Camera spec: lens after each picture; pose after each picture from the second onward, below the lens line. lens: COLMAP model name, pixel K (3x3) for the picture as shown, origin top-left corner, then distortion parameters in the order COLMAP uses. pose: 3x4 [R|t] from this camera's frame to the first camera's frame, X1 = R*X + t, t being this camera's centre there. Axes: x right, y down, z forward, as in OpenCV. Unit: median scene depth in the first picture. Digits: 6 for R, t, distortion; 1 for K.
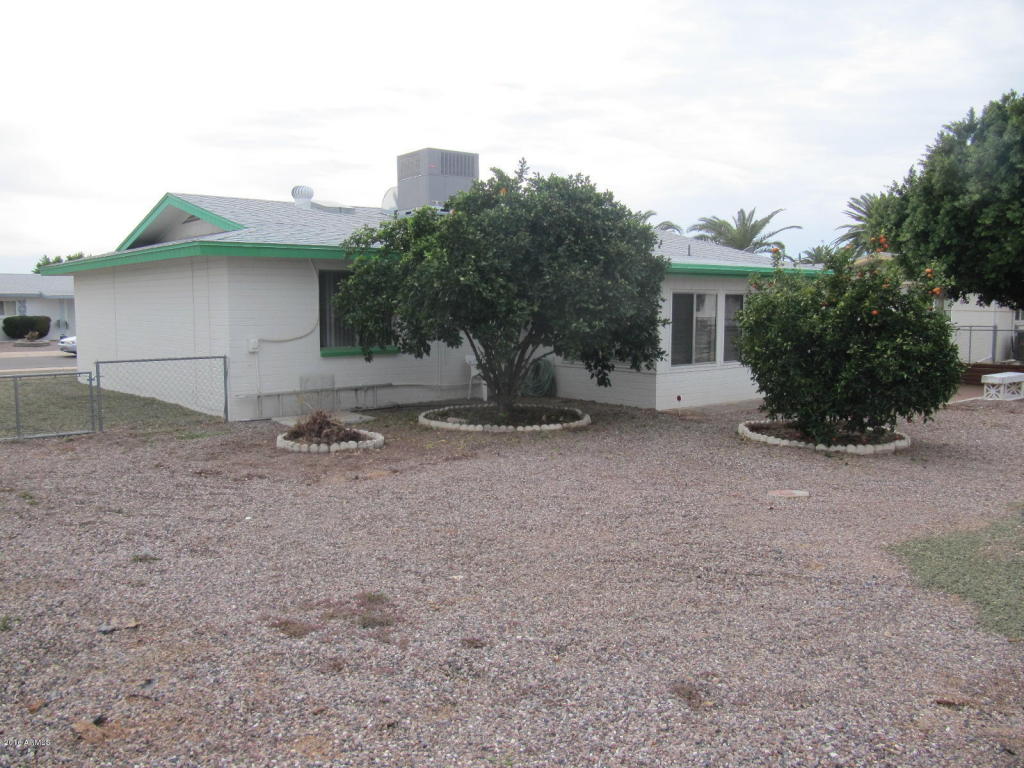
lens RADIAL K [[834.5, 0, 506.3], [0, 834.5, 389.4], [0, 0, 1]] dist [-0.051884, 0.026491]
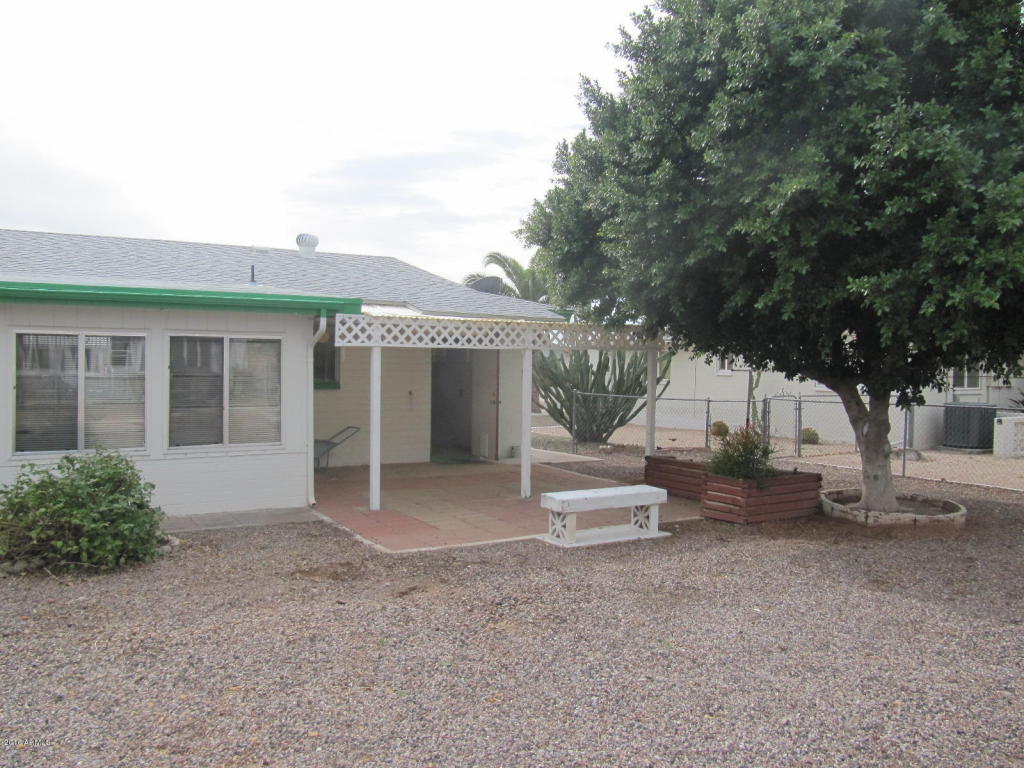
lens RADIAL K [[834.5, 0, 506.3], [0, 834.5, 385.3], [0, 0, 1]] dist [-0.051884, 0.026491]
pose [[0.981419, 0.008760, -0.191678, 1.029561], [-0.022645, 0.997264, -0.070367, -0.074777], [0.190537, 0.073400, 0.978932, 0.735870]]
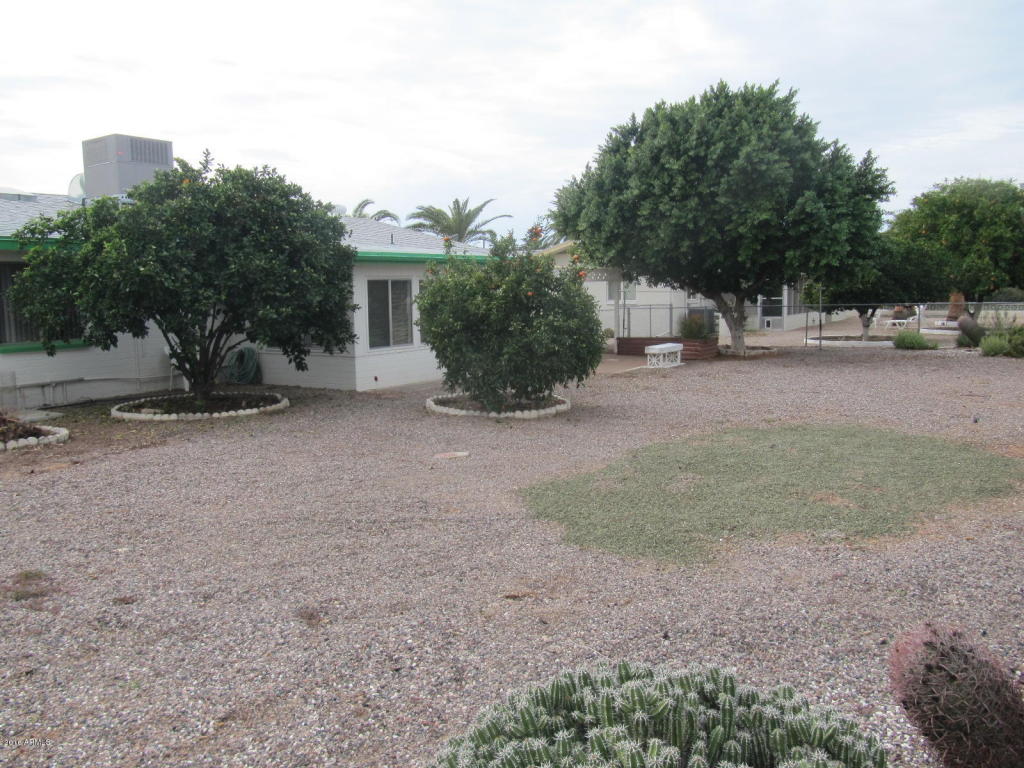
lens RADIAL K [[834.5, 0, 501.6], [0, 834.5, 385.3], [0, 0, 1]] dist [-0.051884, 0.026491]
pose [[0.952777, -0.050619, 0.299422, 0.054539], [0.047707, 0.998716, 0.017031, 0.011300], [-0.299899, -0.001942, 0.953969, -0.084361]]
